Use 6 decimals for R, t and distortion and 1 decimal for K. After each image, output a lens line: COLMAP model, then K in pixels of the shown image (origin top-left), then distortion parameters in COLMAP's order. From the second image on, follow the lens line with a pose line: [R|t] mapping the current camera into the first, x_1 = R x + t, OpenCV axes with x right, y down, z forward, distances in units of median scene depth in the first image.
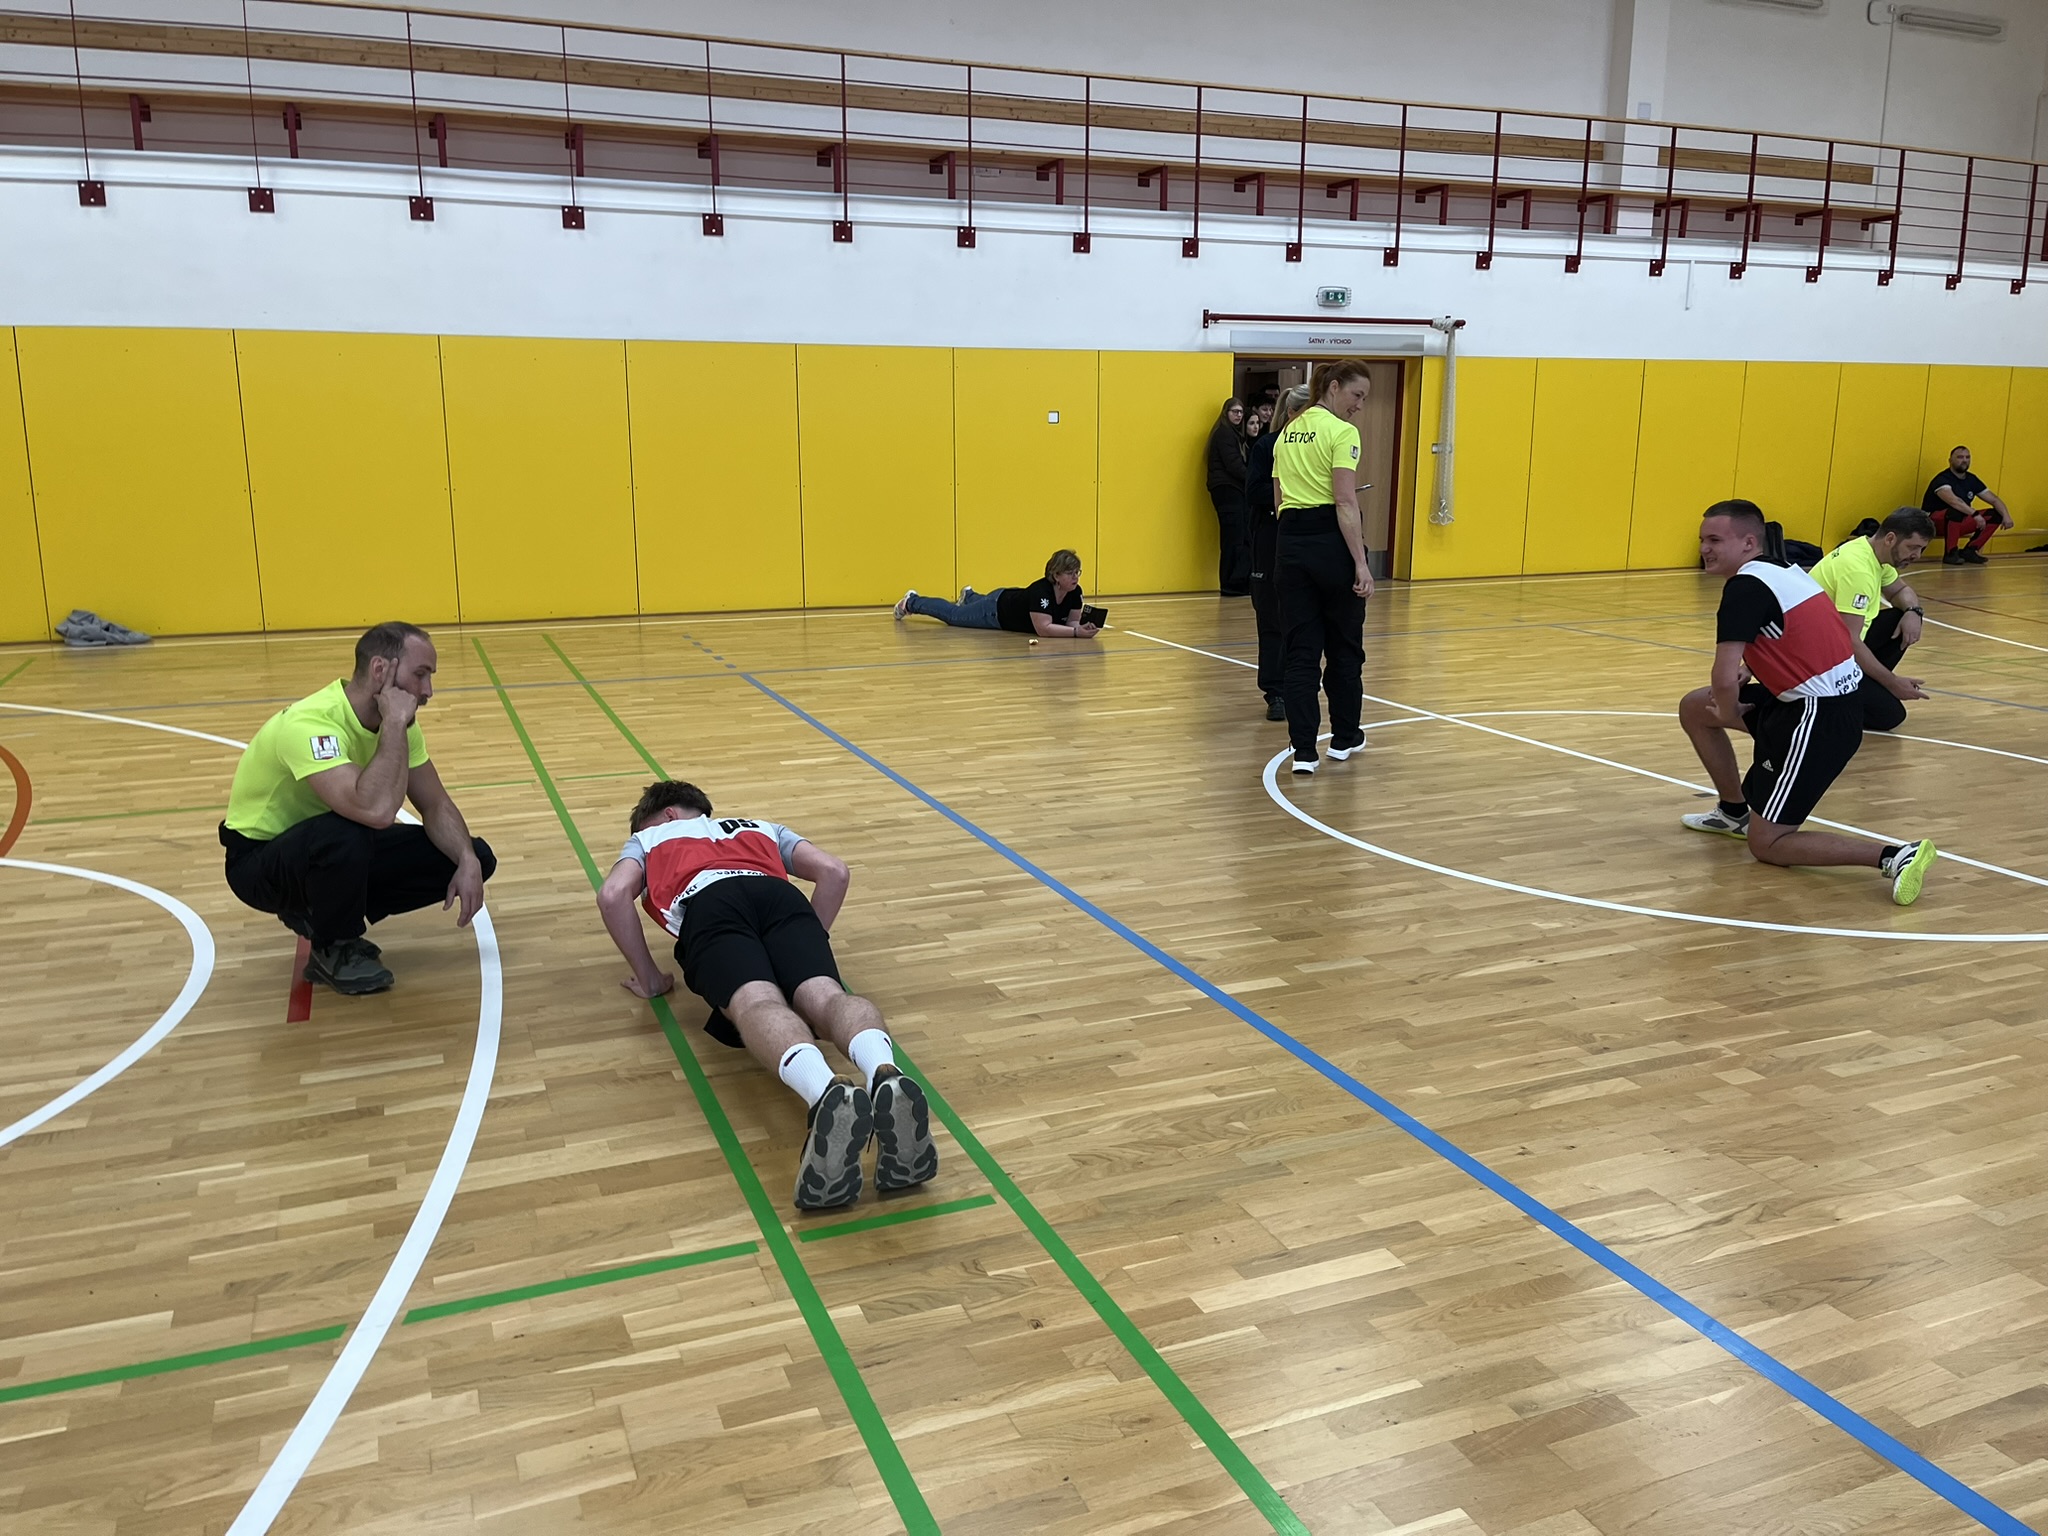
lens RADIAL K [[1546.4, 0, 1000.3], [0, 1546.4, 771.6], [0, 0, 1]] dist [0.023357, -0.044295]
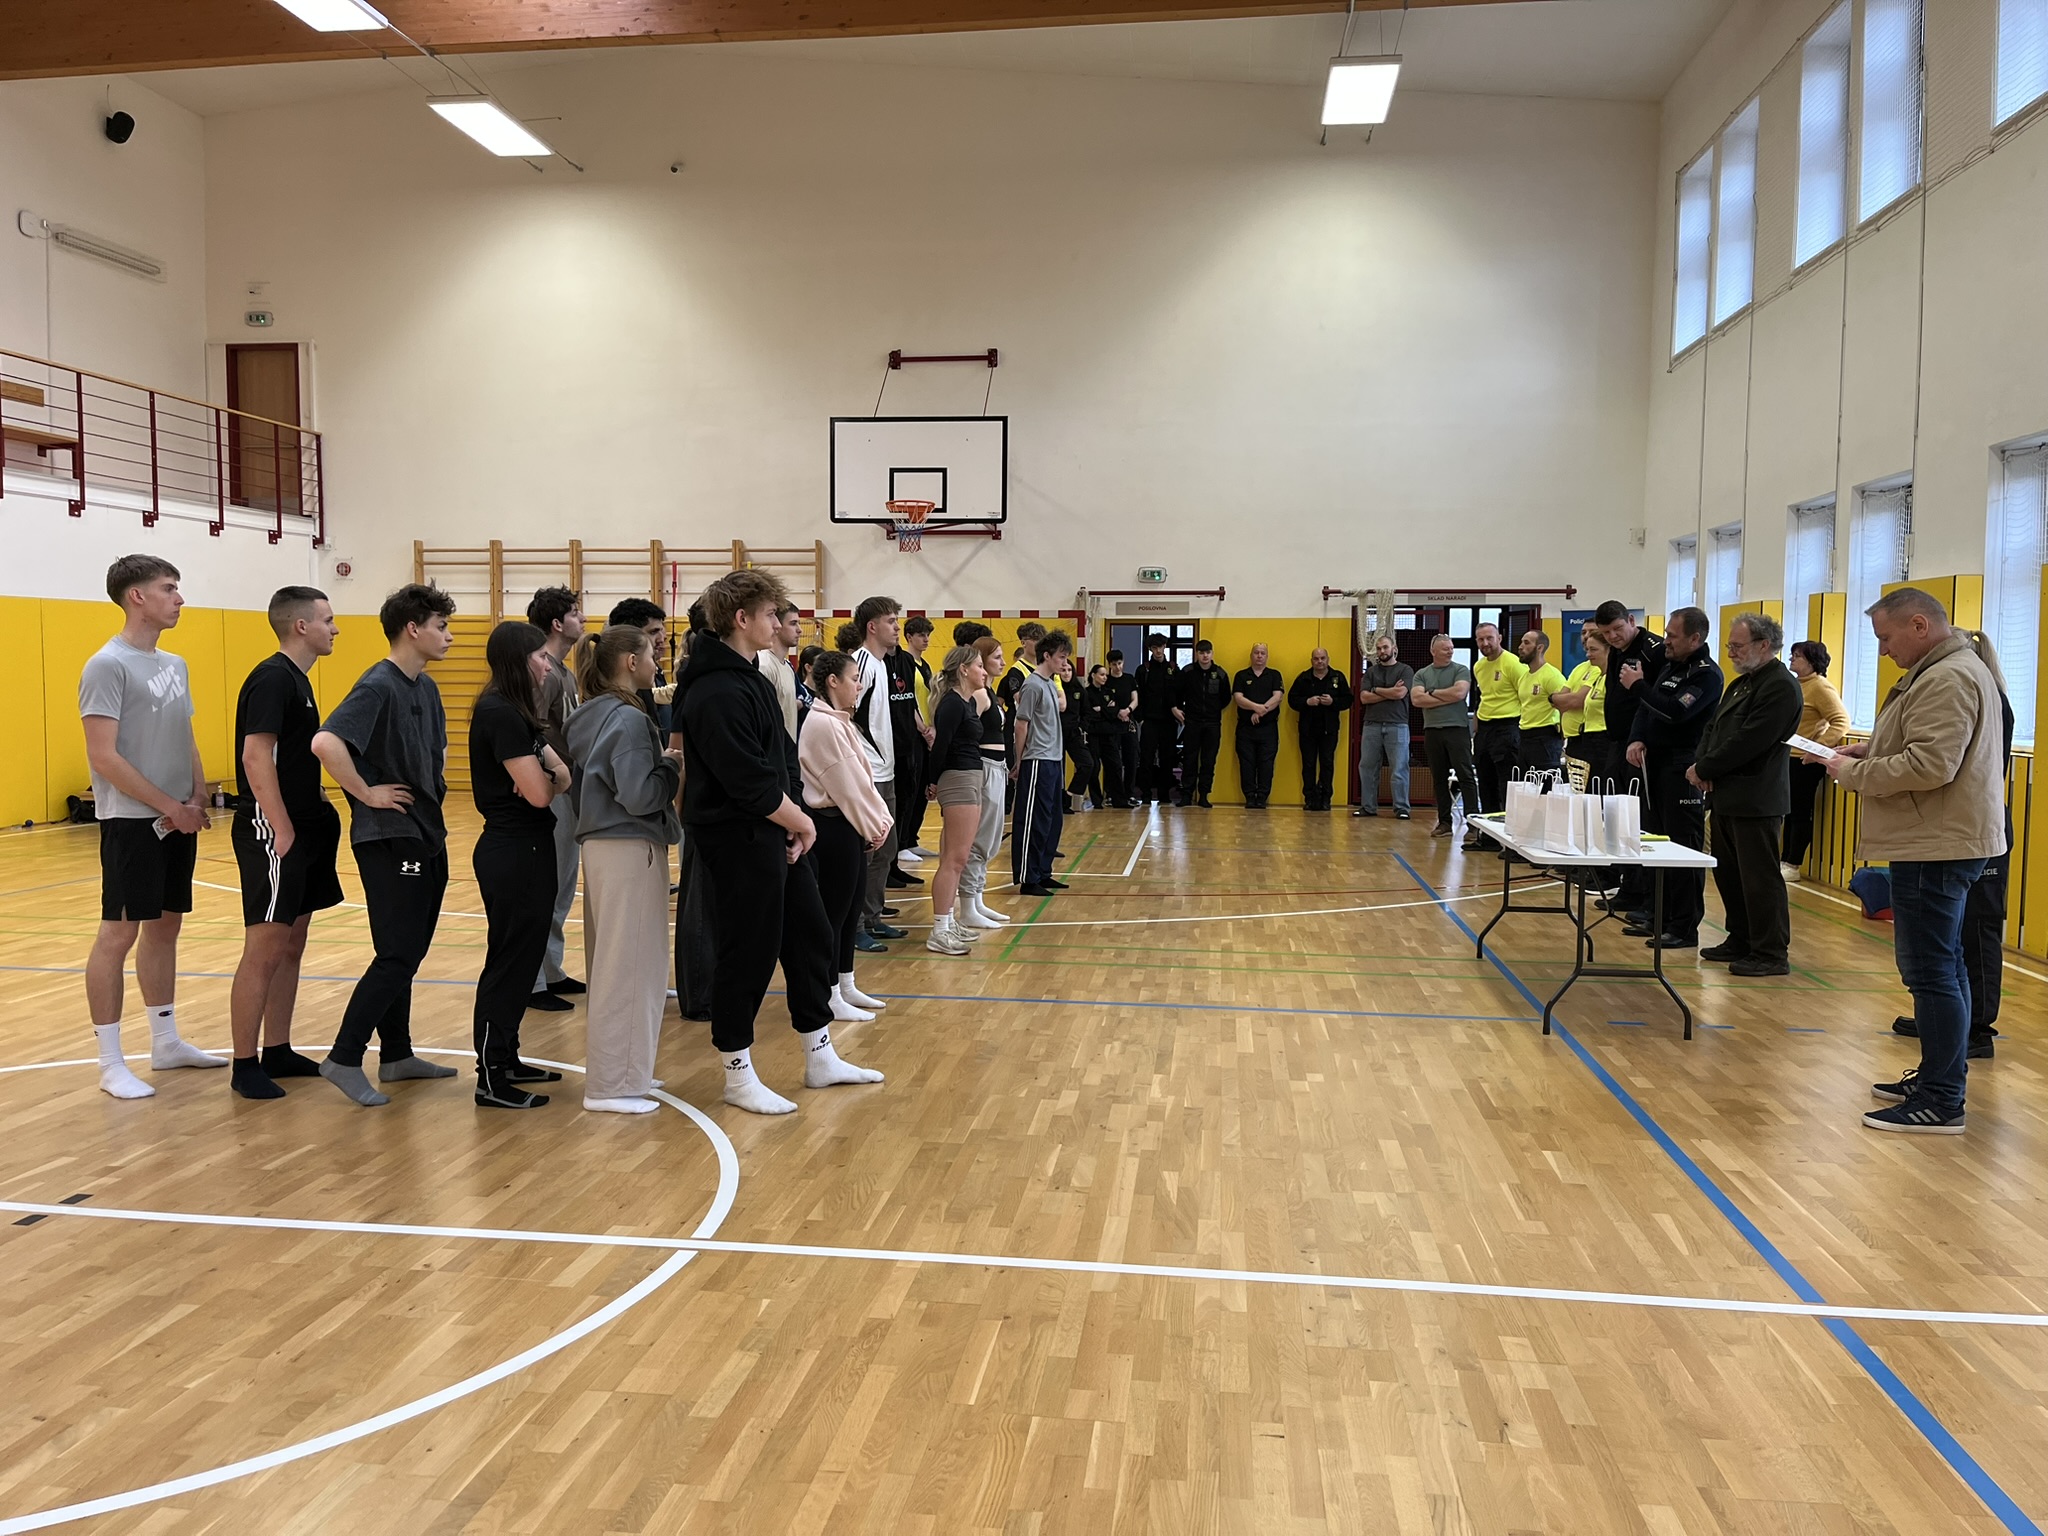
lens RADIAL K [[1549.0, 0, 1025.6], [0, 1549.0, 781.1], [0, 0, 1]] dist [0.063730, -0.089450]
pose [[0.487192, -0.055870, 0.871506, 0.037095], [0.182050, 0.982524, -0.038783, -0.027434], [-0.854109, 0.177552, 0.488849, 0.115245]]
